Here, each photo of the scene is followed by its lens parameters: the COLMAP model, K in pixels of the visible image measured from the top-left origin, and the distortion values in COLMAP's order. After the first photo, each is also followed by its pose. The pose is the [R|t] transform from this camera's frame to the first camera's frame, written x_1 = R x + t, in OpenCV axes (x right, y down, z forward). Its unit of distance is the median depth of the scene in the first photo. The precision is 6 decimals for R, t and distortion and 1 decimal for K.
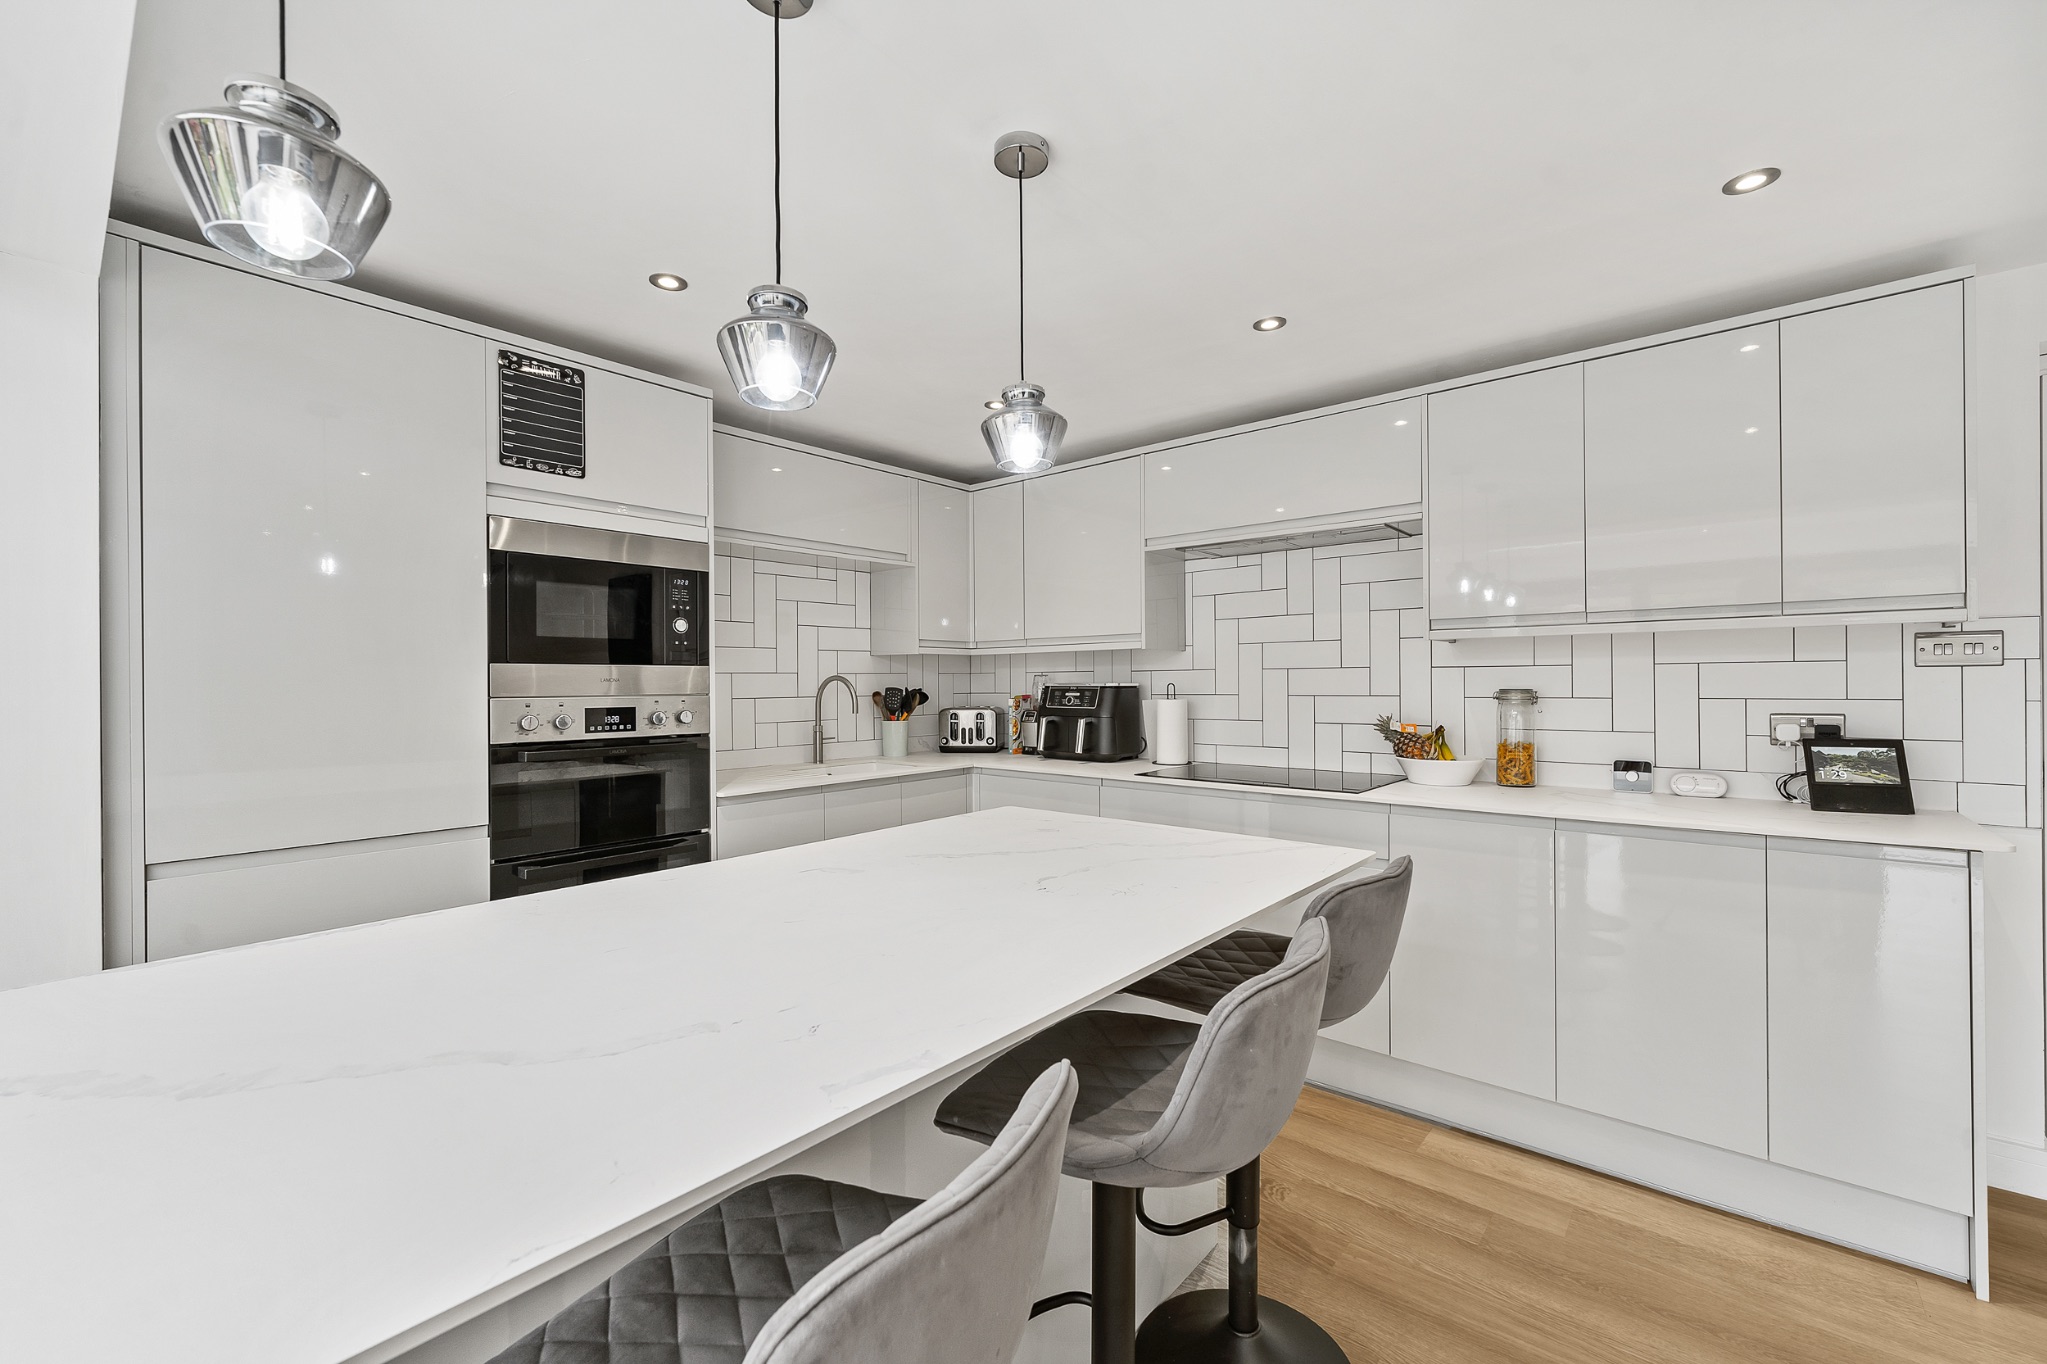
lens RADIAL K [[839.2, 0, 1024.5], [0, 839.2, 681.4], [0, 0, 1]] dist [-0.000696, -0.000423]
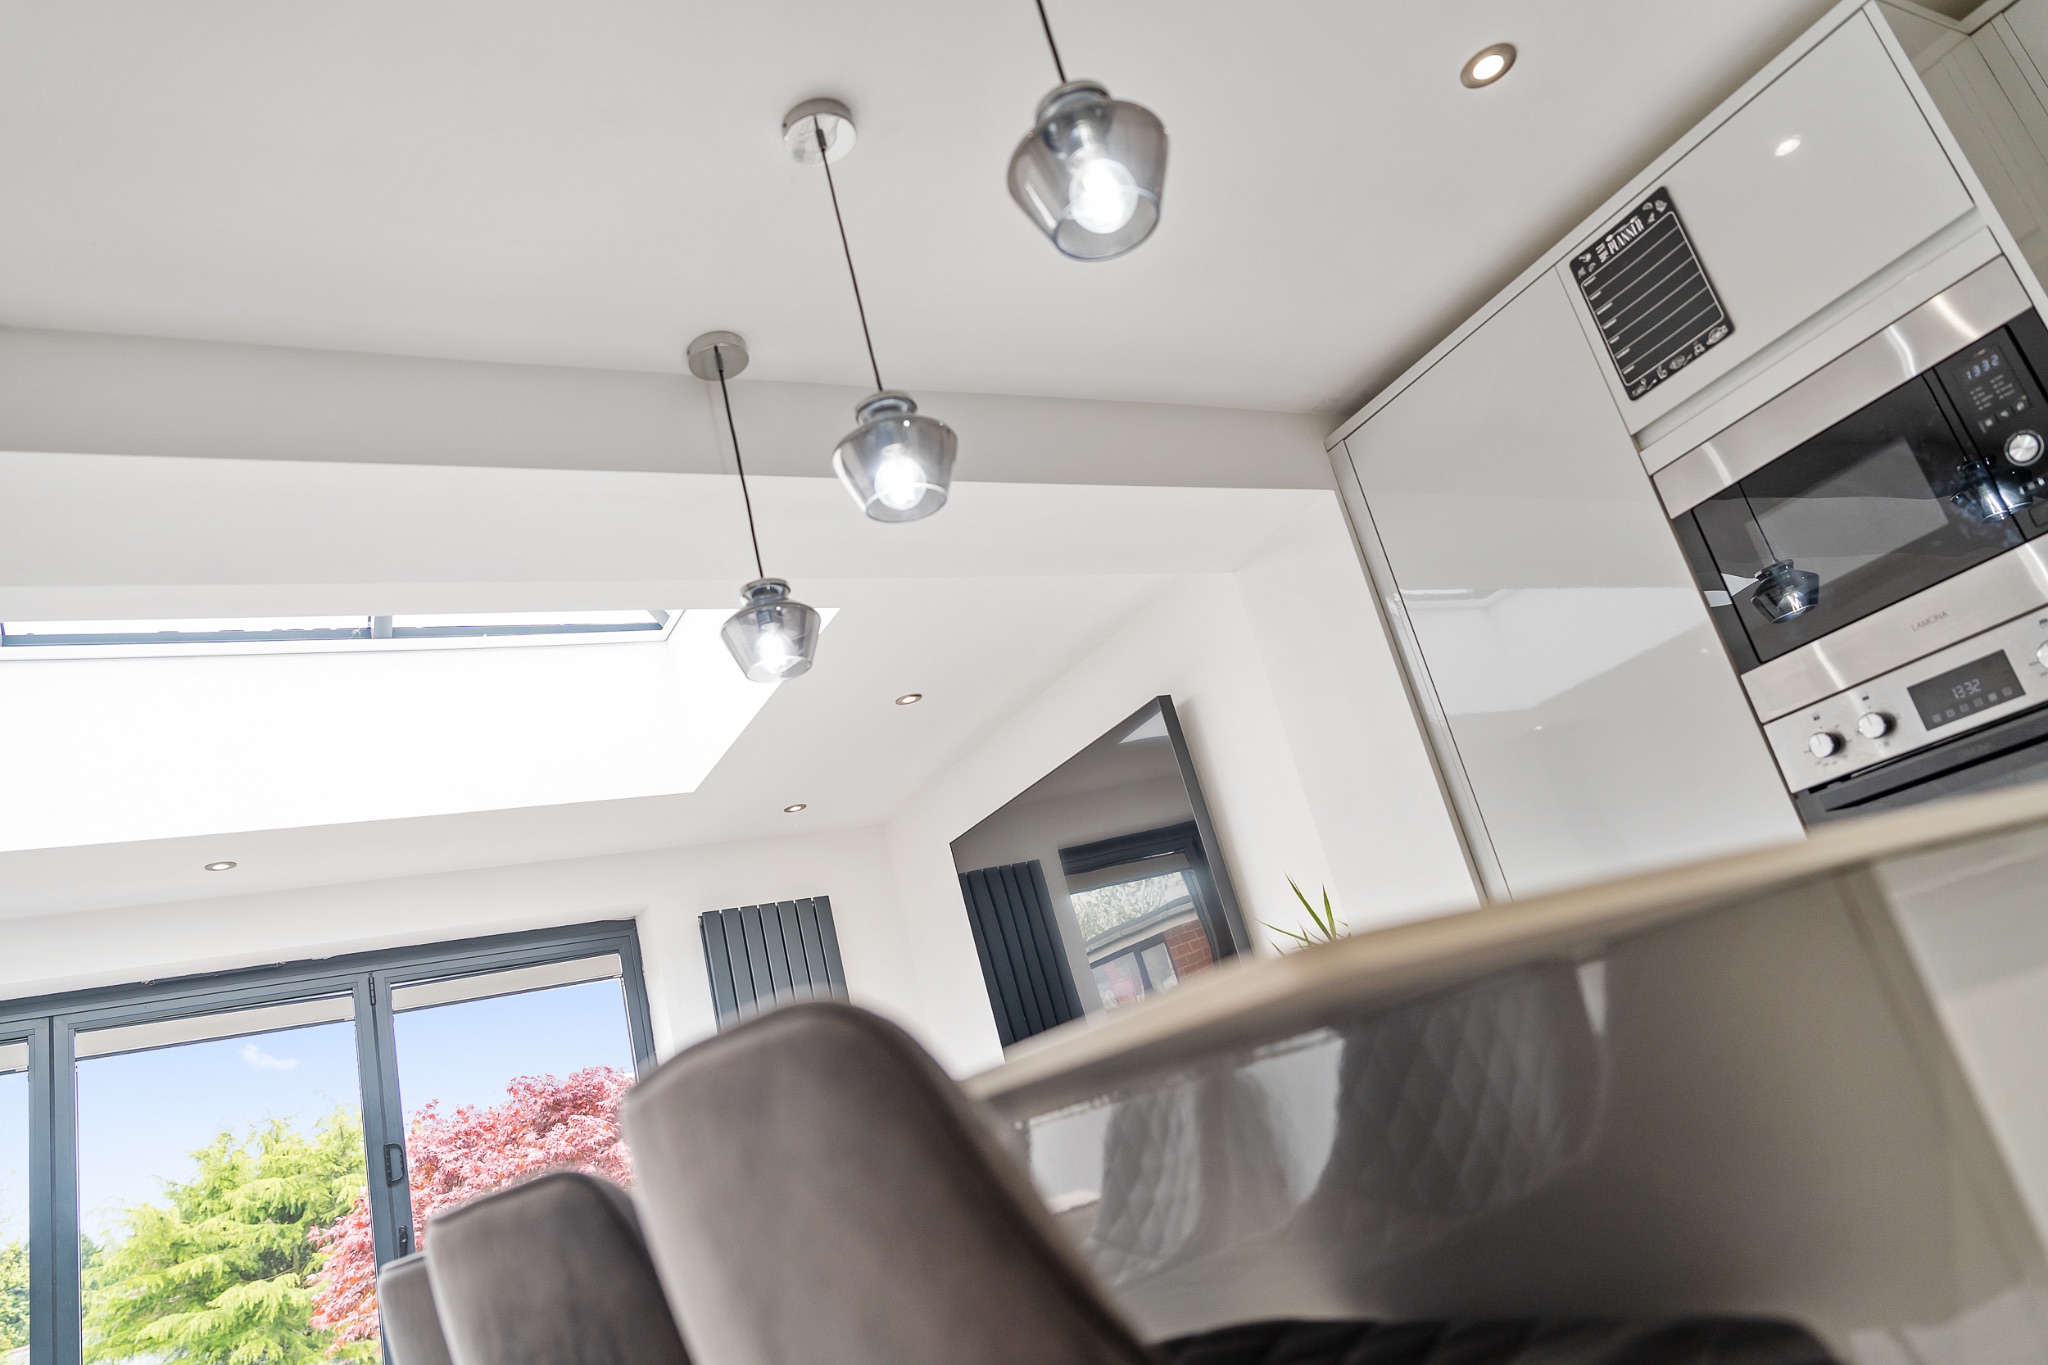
lens RADIAL K [[1356.9, 0, 1040.3], [0, 1356.9, 675.8], [0, 0, 1]] dist [-0.004665, 0.001643]
pose [[-0.348398, -0.216175, -0.912079, 0.411834], [0.246592, 0.917630, -0.311685, 0.140516], [0.904329, -0.333501, -0.266393, 0.645779]]
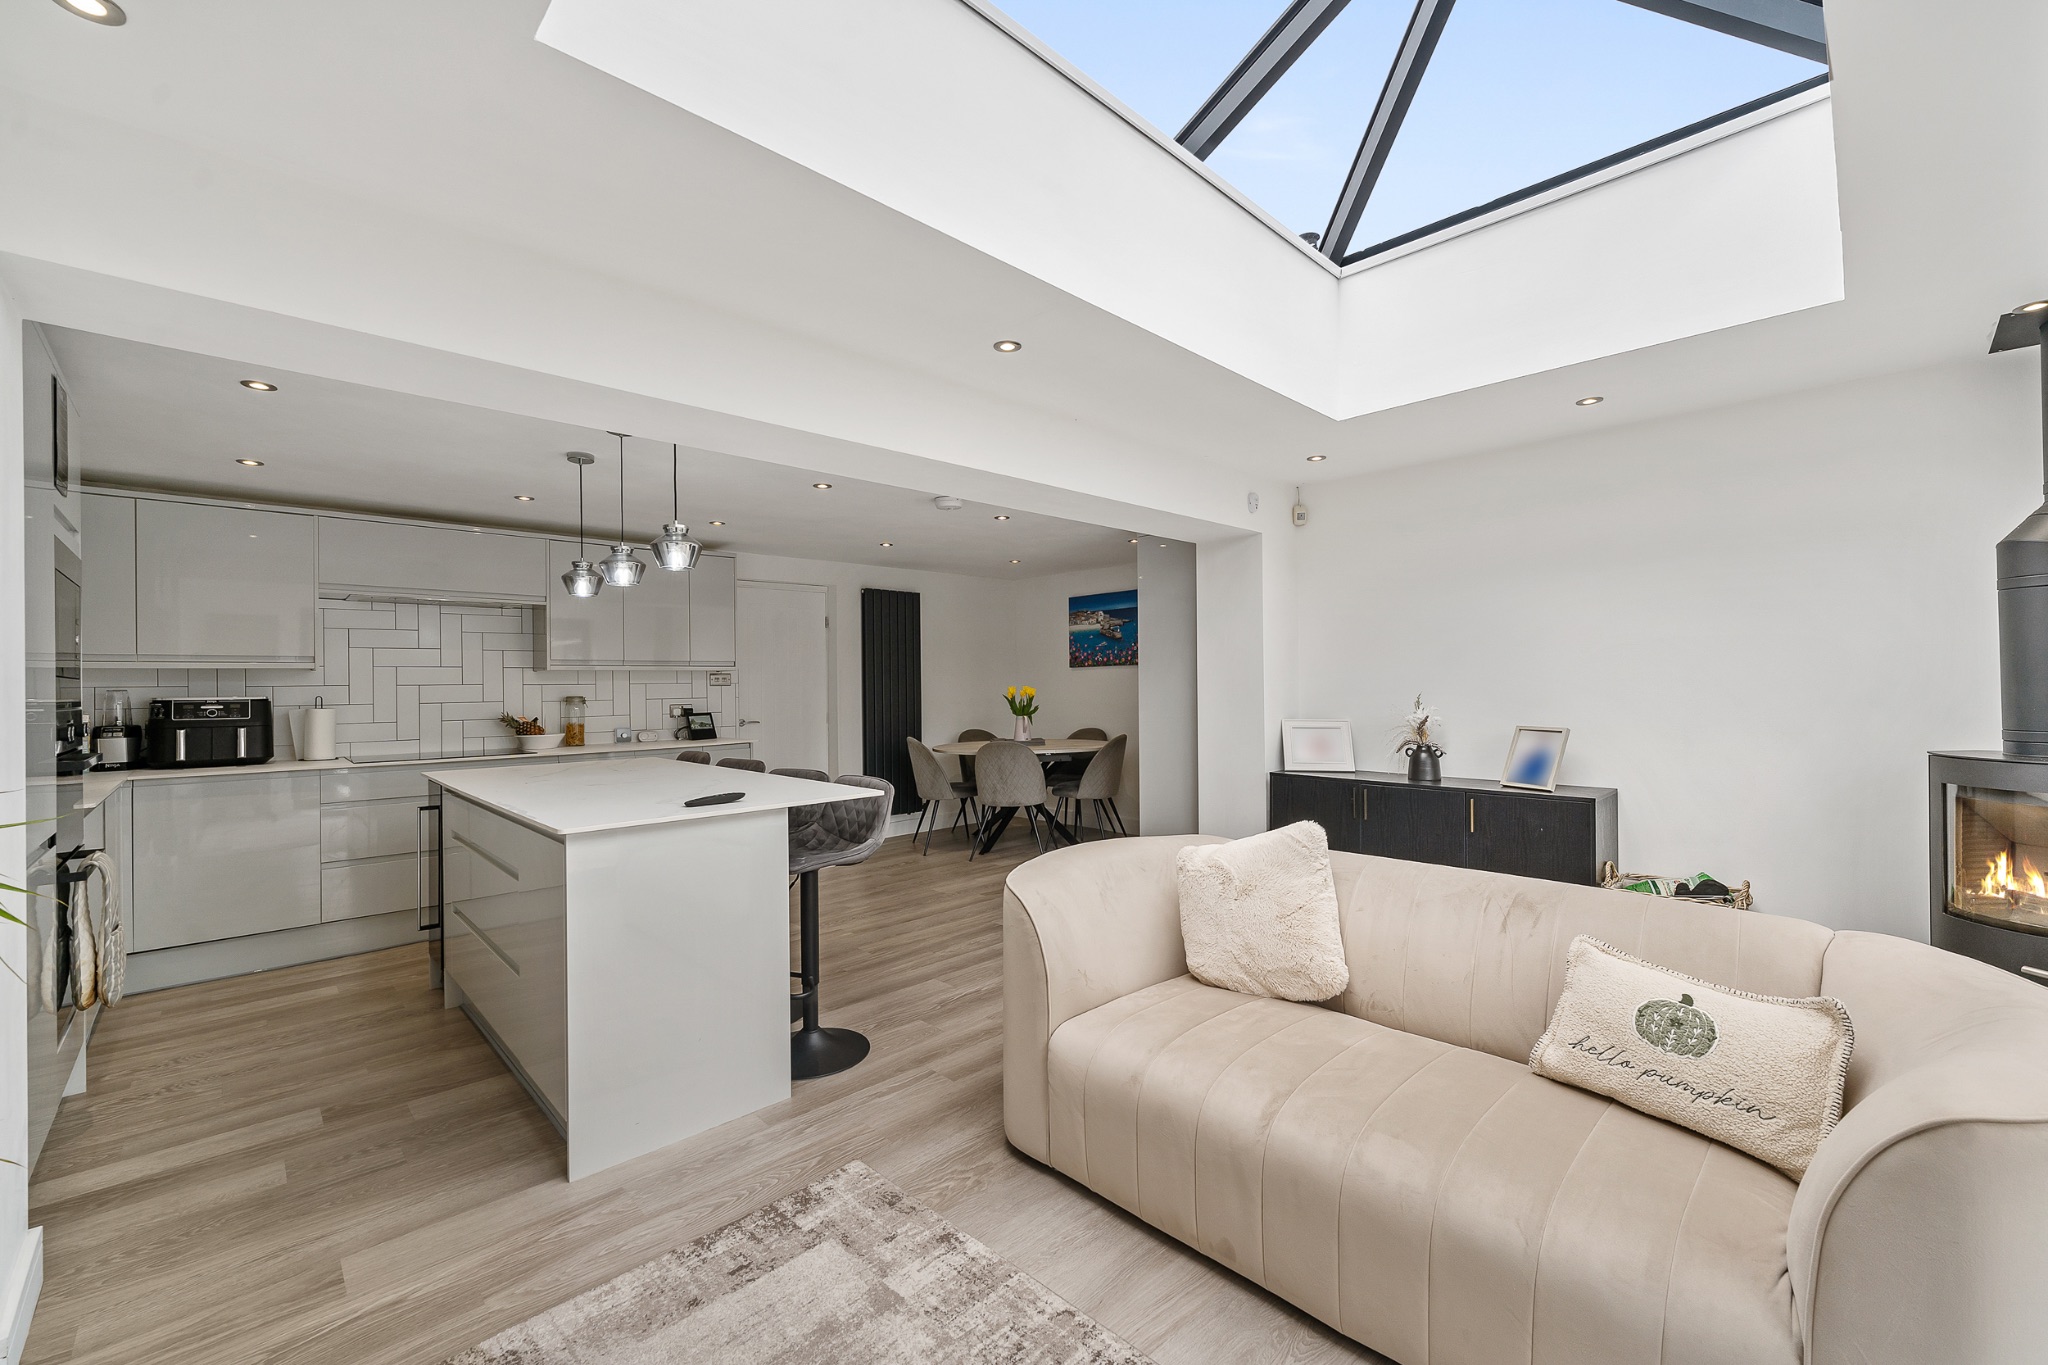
lens RADIAL K [[839.7, 0, 1035.5], [0, 839.7, 667.5], [0, 0, 1]] dist [-0.000696, -0.000423]
pose [[0.089535, 0.023679, 0.995702, -1.285568], [0.009352, 0.999653, -0.024614, -0.000128], [-0.995940, 0.011516, 0.089282, -0.250426]]
